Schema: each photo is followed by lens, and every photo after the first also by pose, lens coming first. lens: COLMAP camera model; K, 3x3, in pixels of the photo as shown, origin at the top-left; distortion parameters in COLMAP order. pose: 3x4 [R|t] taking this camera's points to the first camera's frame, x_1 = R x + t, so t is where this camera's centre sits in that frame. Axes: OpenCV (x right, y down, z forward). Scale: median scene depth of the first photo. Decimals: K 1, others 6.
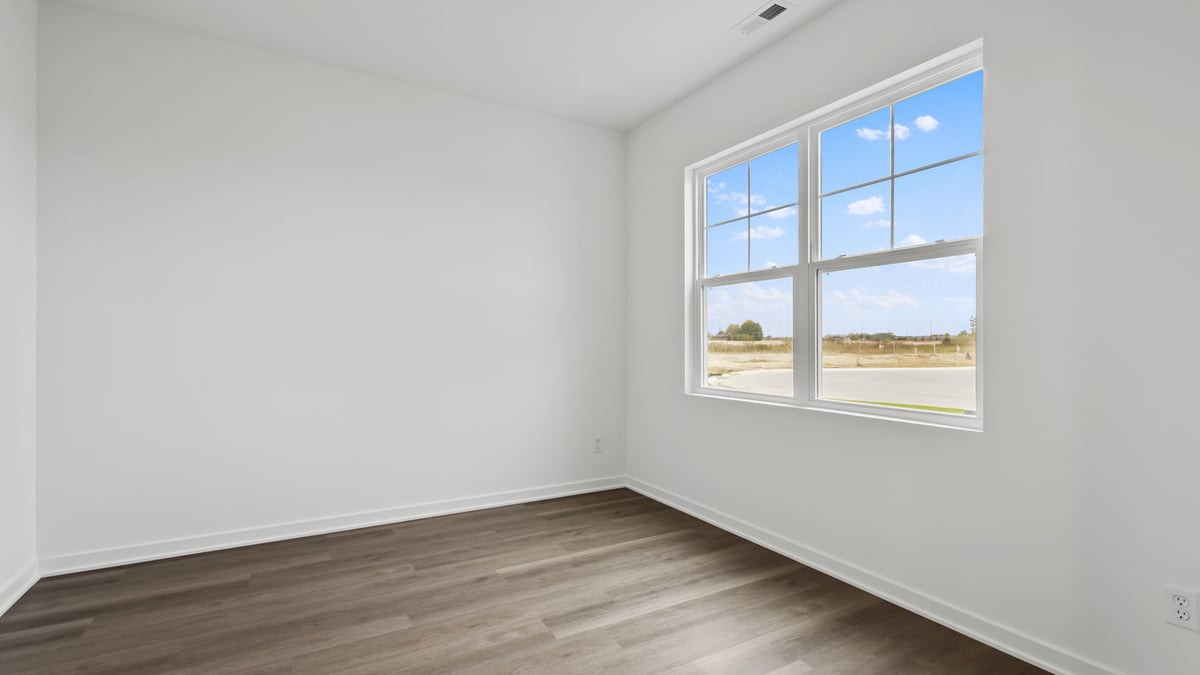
lens RADIAL K [[558.6, 0, 603.0], [0, 558.6, 334.7], [0, 0, 1]] dist [0.001774, 0.000128]
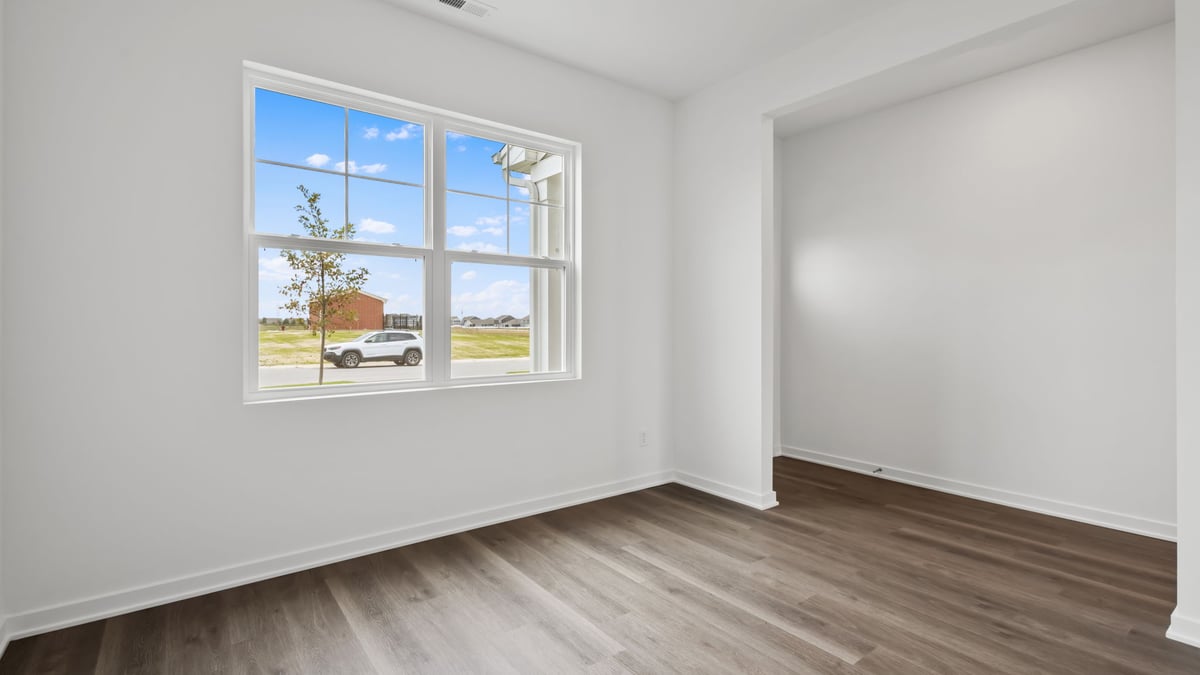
lens RADIAL K [[558.6, 0, 603.0], [0, 558.6, 334.7], [0, 0, 1]] dist [0.001774, 0.000128]
pose [[-0.157968, -0.009508, 0.987399, -0.766060], [-0.009170, 0.999925, 0.008161, 0.020962], [-0.987402, -0.007765, -0.158043, 0.937229]]
